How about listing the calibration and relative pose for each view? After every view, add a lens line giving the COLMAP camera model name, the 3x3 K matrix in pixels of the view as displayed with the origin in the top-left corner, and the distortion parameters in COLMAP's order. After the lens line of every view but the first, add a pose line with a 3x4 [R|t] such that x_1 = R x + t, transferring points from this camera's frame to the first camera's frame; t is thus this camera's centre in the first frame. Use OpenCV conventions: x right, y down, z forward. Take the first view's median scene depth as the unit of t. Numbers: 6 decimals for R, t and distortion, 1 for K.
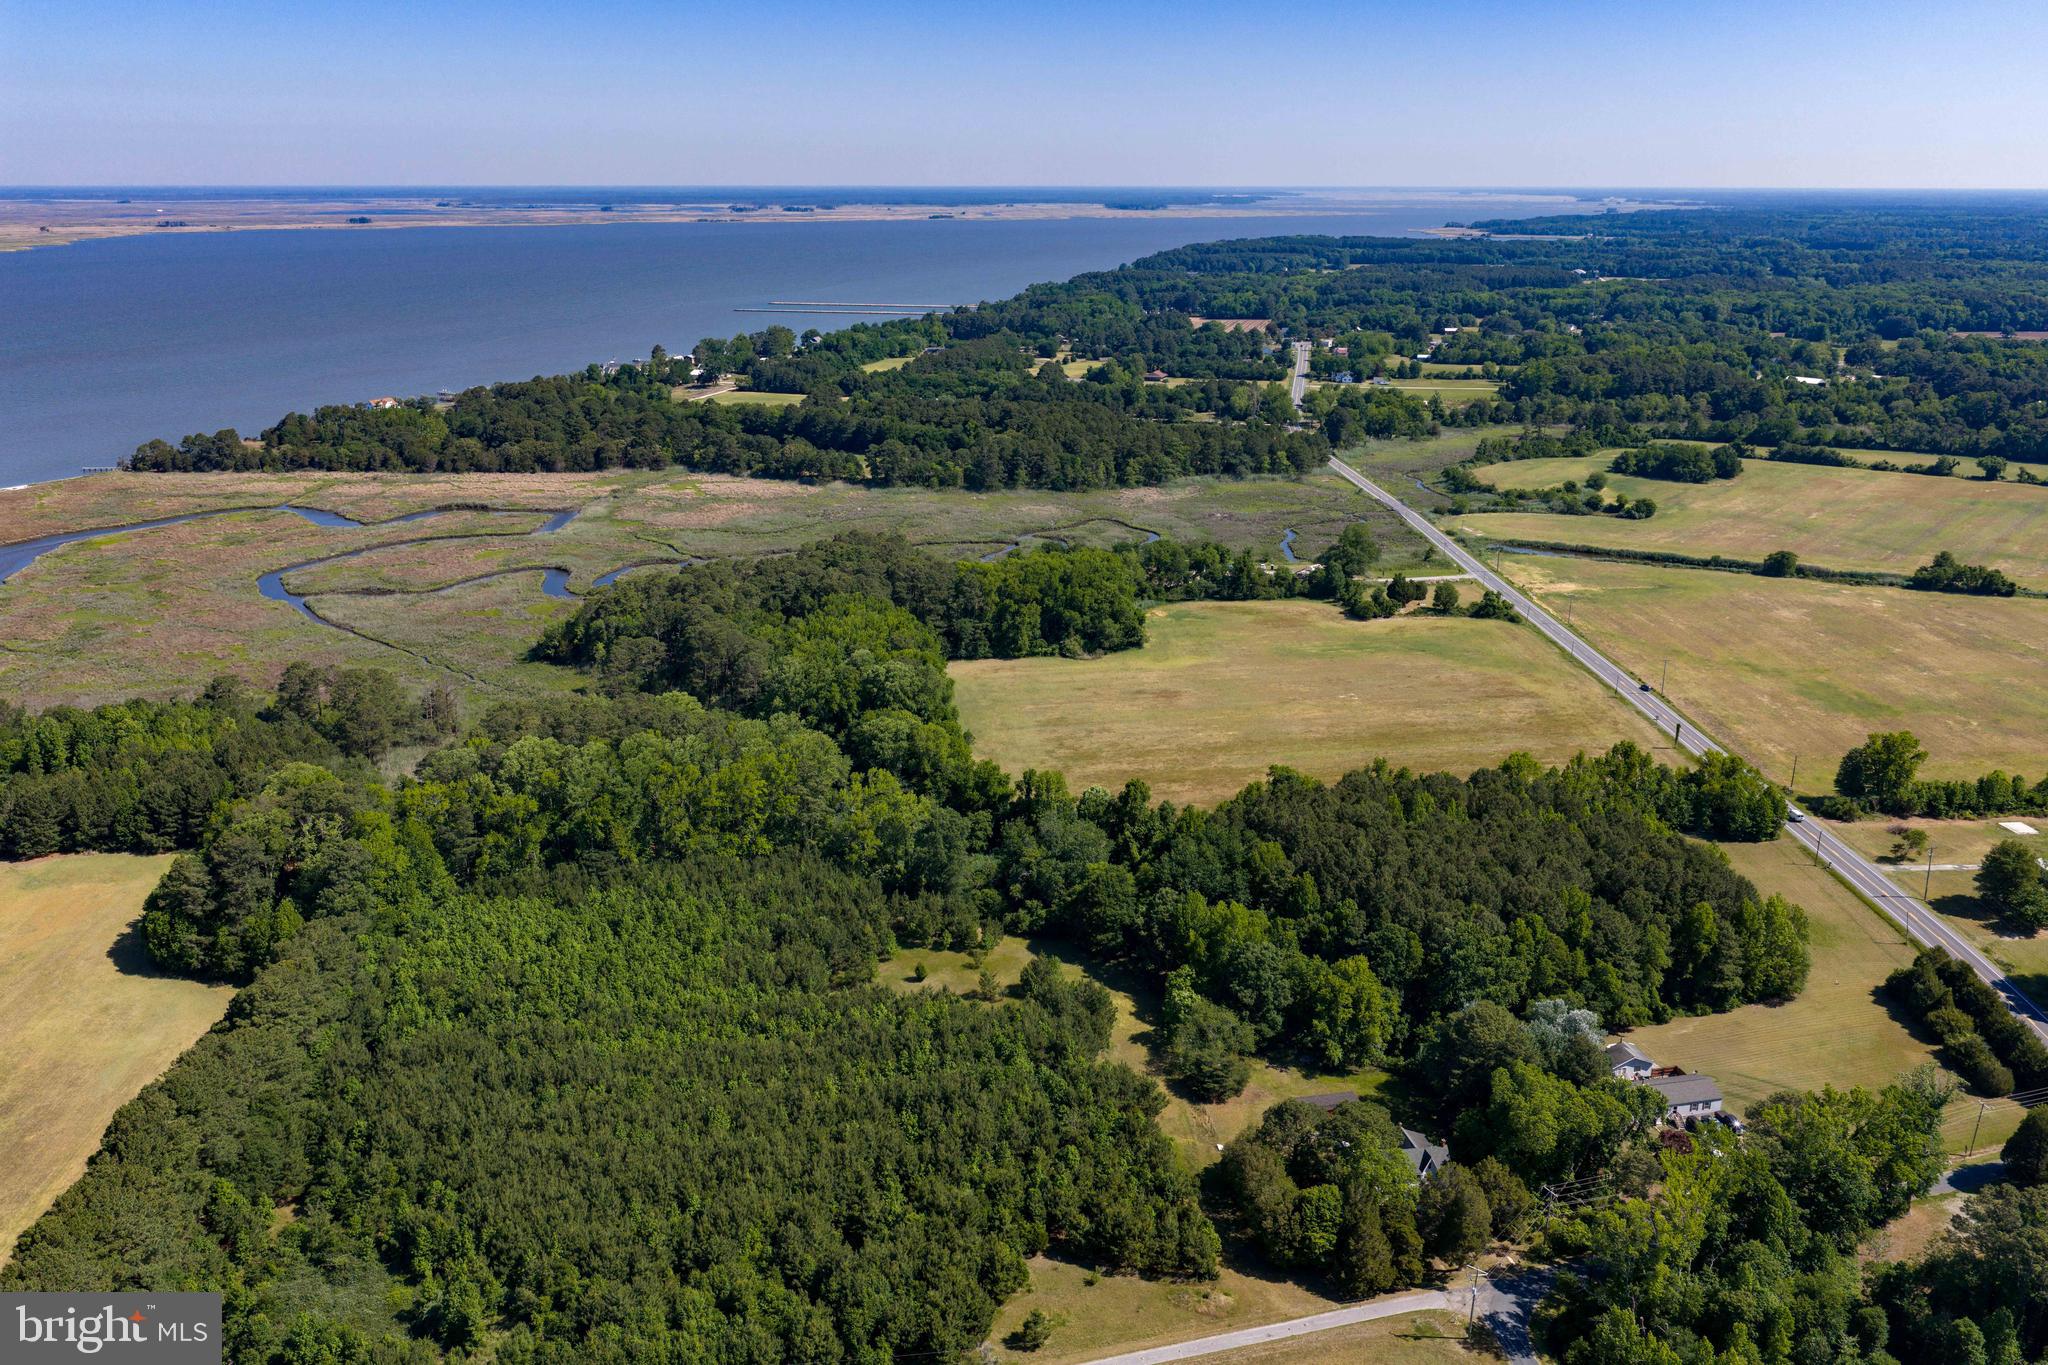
lens RADIAL K [[1694.6, 0, 1039.0], [0, 1694.6, 685.0], [0, 0, 1]] dist [0.026565, -0.050070]
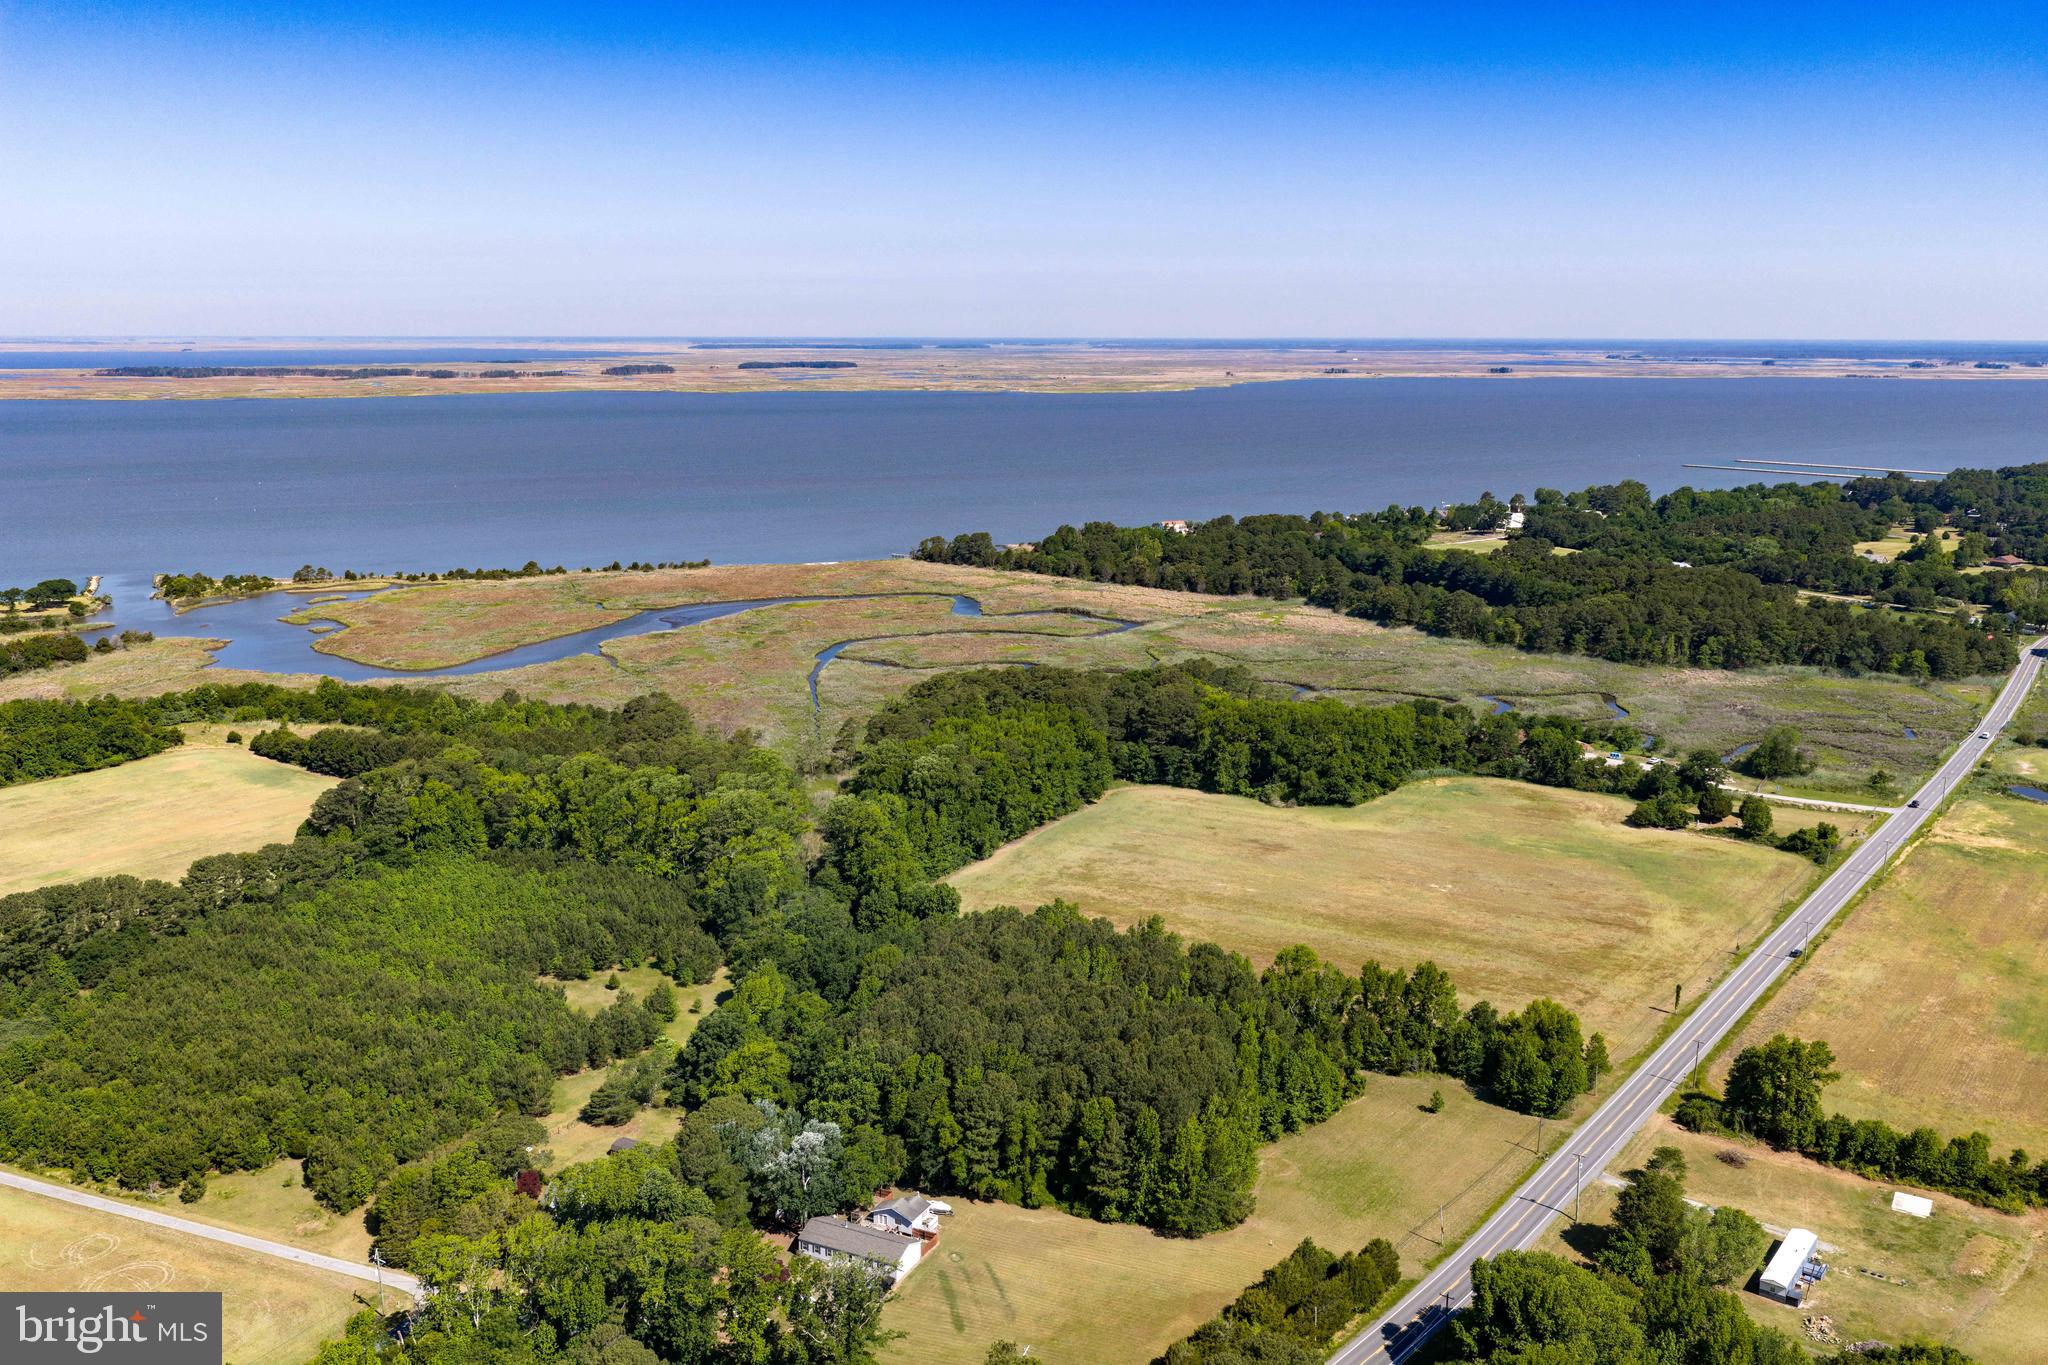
lens RADIAL K [[1694.6, 0, 1039.0], [0, 1694.6, 685.0], [0, 0, 1]] dist [0.026565, -0.050070]
pose [[0.779724, 0.129284, -0.612631, 0.317875], [-0.180675, 0.983287, -0.022450, -0.023160], [0.599490, 0.128191, 0.790050, 0.076894]]
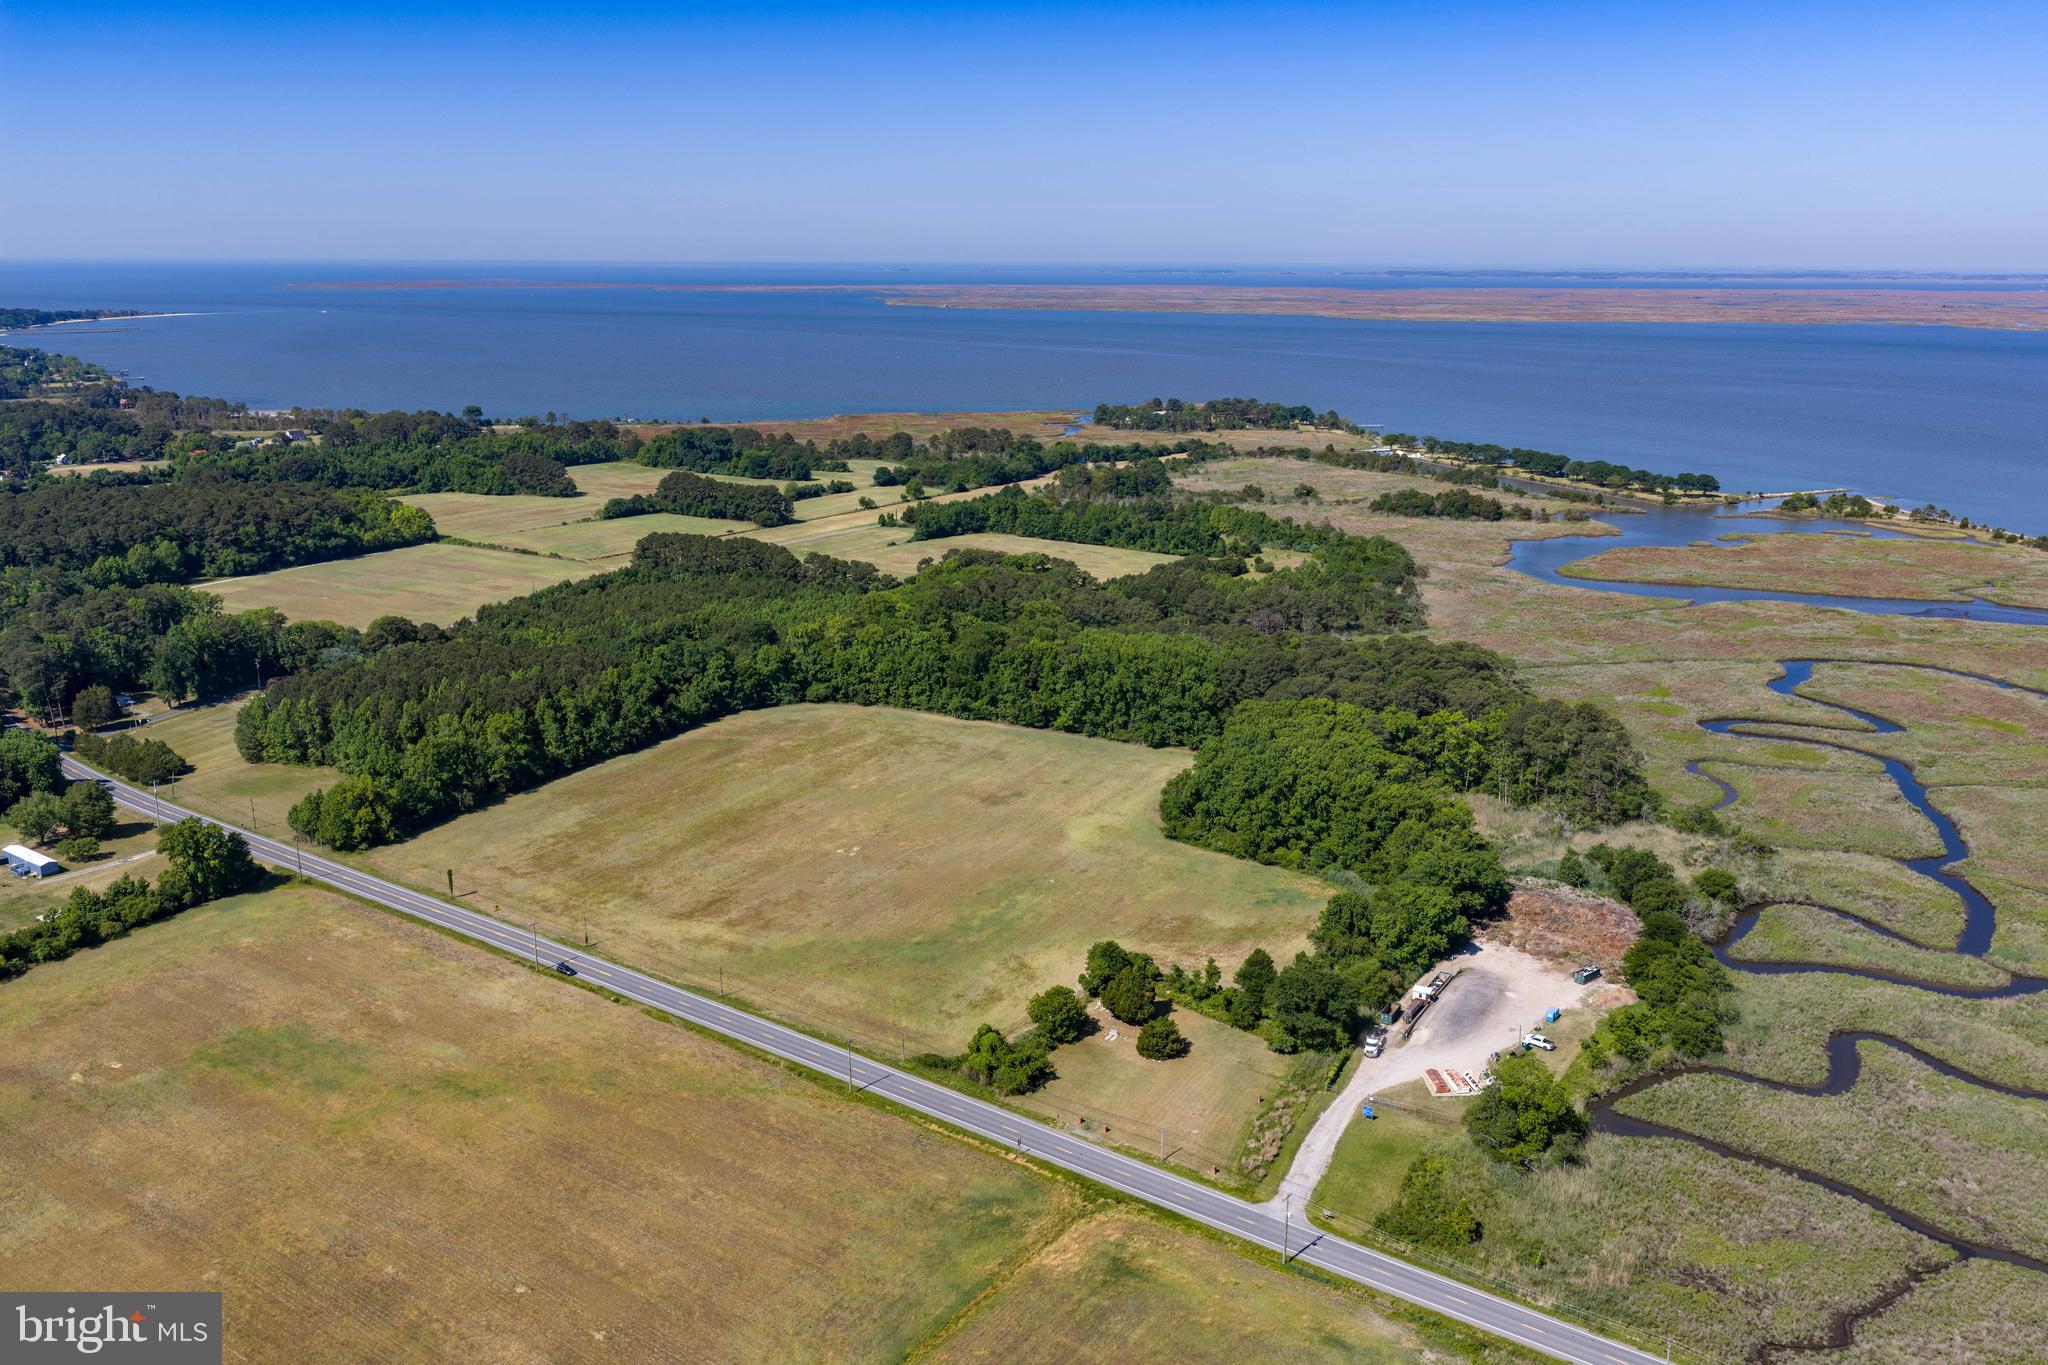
lens RADIAL K [[1694.6, 0, 1039.0], [0, 1694.6, 685.0], [0, 0, 1]] dist [0.026565, -0.050070]
pose [[-0.605476, 0.191105, -0.772578, 0.428547], [-0.235322, 0.884348, 0.403177, -0.240299], [0.760278, 0.425918, -0.490481, 0.820772]]
